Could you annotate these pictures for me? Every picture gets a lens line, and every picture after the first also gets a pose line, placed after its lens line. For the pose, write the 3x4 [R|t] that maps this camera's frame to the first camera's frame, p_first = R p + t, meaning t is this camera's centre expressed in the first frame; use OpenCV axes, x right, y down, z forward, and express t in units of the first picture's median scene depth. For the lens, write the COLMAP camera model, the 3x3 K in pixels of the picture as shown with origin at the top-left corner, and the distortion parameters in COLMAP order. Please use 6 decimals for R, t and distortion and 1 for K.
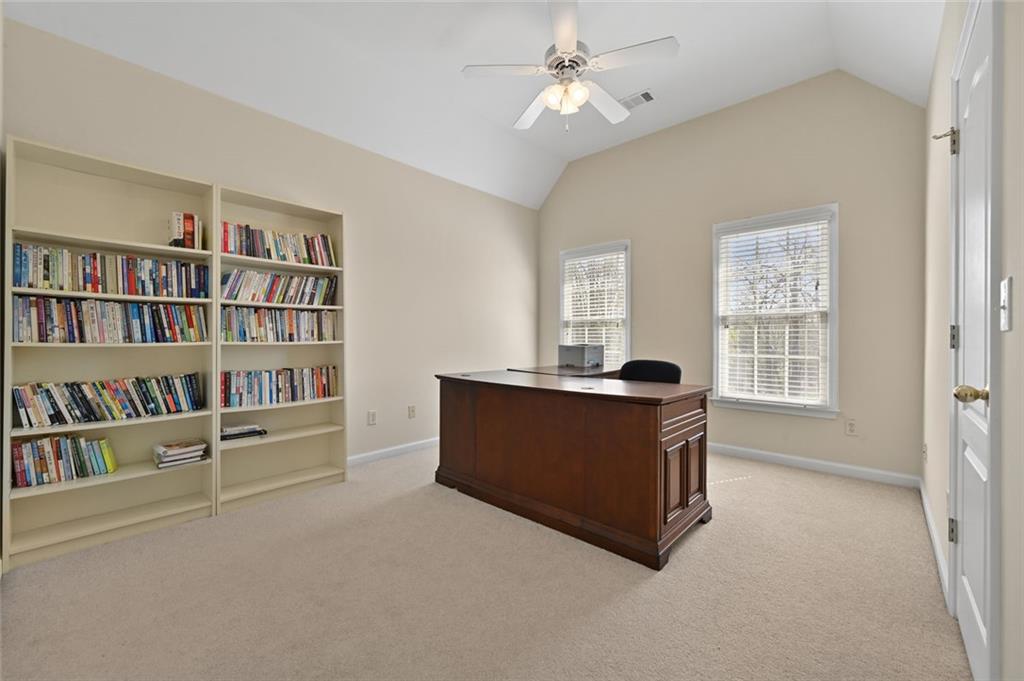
lens RADIAL K [[403.8, 0, 512.4], [0, 403.8, 338.9], [0, 0, 1]] dist [-0.003693, 0.002004]
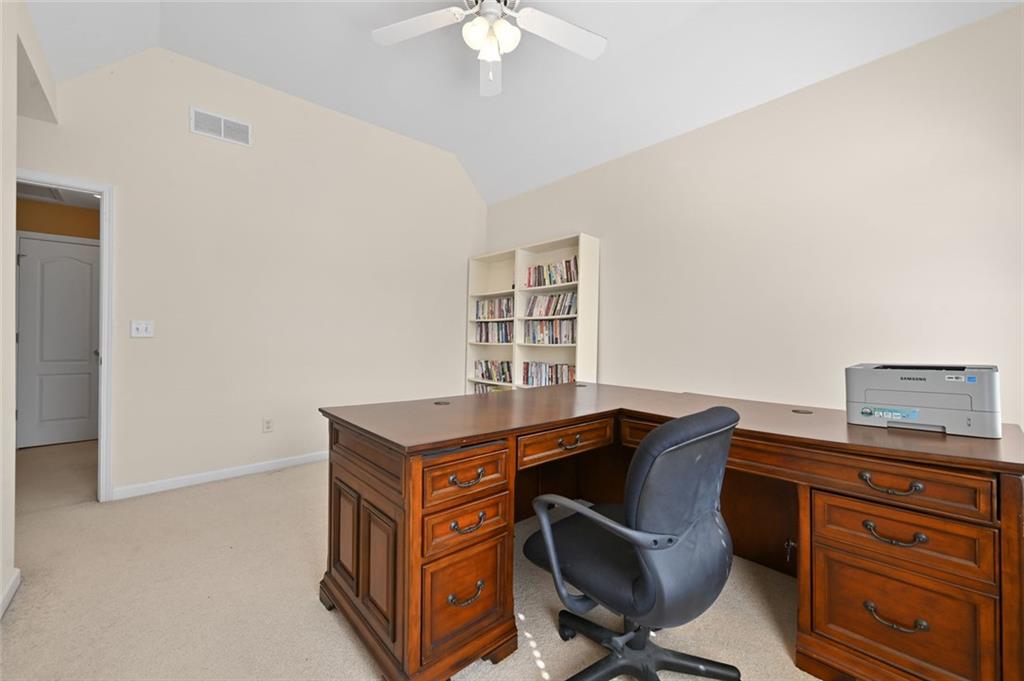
lens RADIAL K [[403.8, 0, 512.9], [0, 403.8, 338.5], [0, 0, 1]] dist [-0.003693, 0.002004]
pose [[-0.081176, -0.002809, -0.996696, 0.848113], [-0.012564, 0.999919, -0.001795, -0.007295], [0.996621, 0.012377, -0.081205, 1.030397]]
